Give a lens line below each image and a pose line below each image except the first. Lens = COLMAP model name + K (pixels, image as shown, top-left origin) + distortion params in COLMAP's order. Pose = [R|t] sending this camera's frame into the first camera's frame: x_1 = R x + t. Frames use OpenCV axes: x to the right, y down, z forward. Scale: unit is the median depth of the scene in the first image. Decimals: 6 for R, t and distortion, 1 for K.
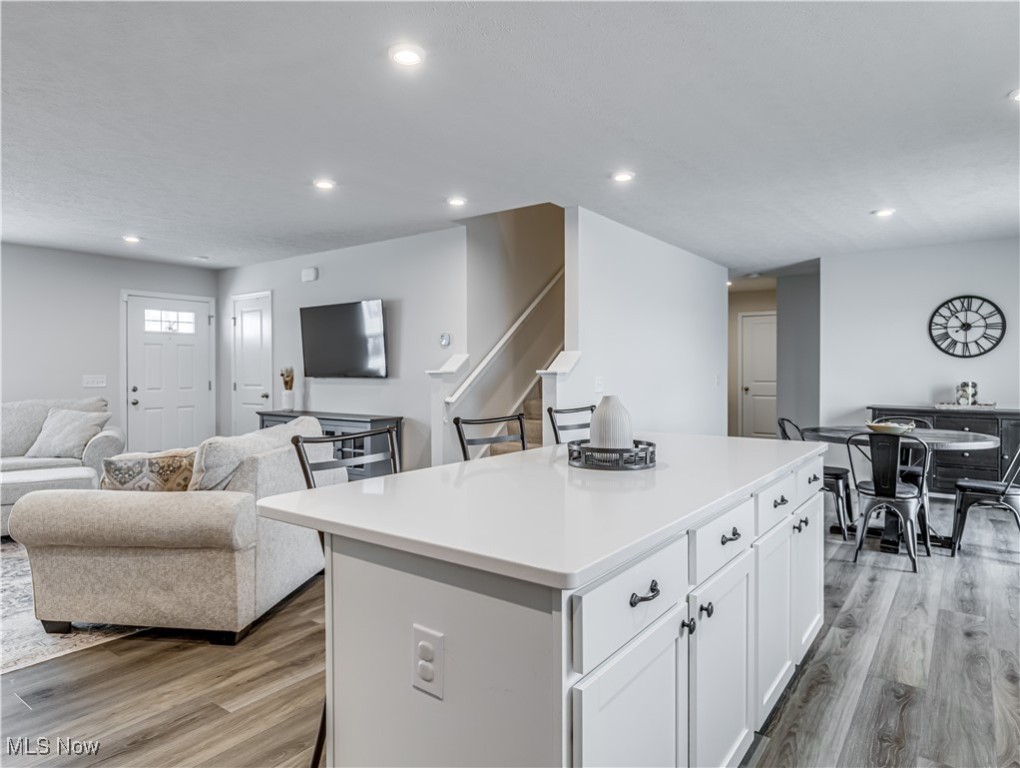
lens RADIAL K [[624.5, 0, 515.0], [0, 624.5, 369.6], [0, 0, 1]] dist [0.002208, 0.000188]
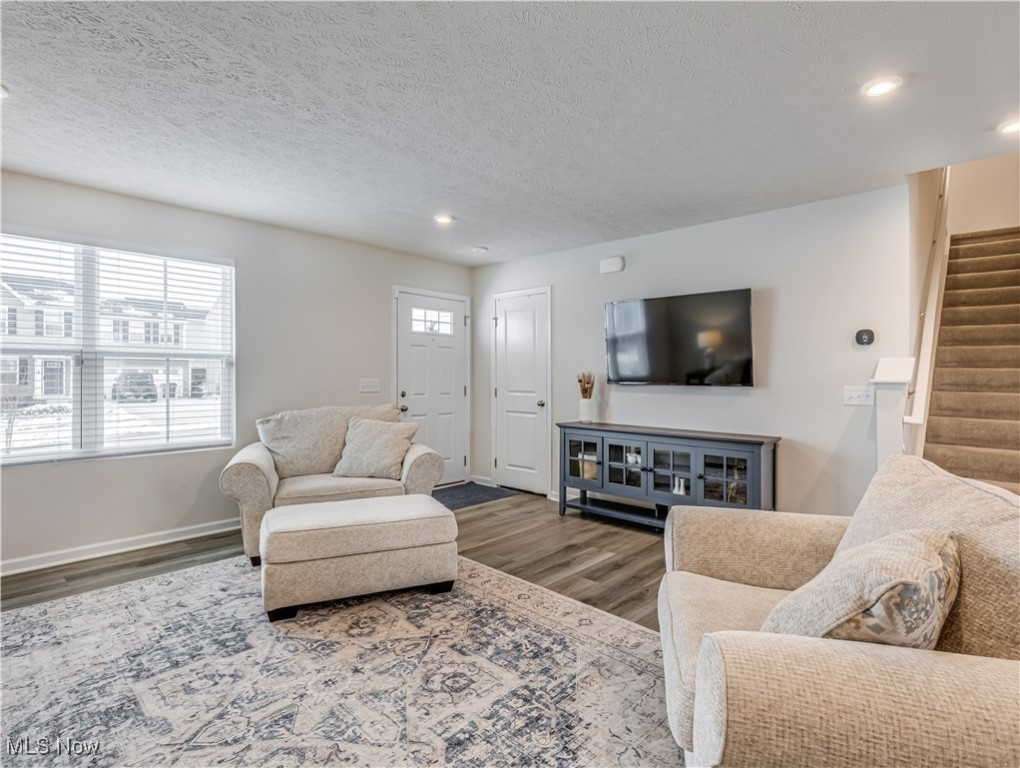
lens RADIAL K [[527.1, 0, 508.6], [0, 527.1, 372.8], [0, 0, 1]] dist [0.011105, -0.000692]
pose [[0.992804, 0.010696, -0.119268, -0.381269], [-0.011345, 0.999924, -0.004770, 0.001720], [0.119208, 0.006089, 0.992851, 0.262692]]
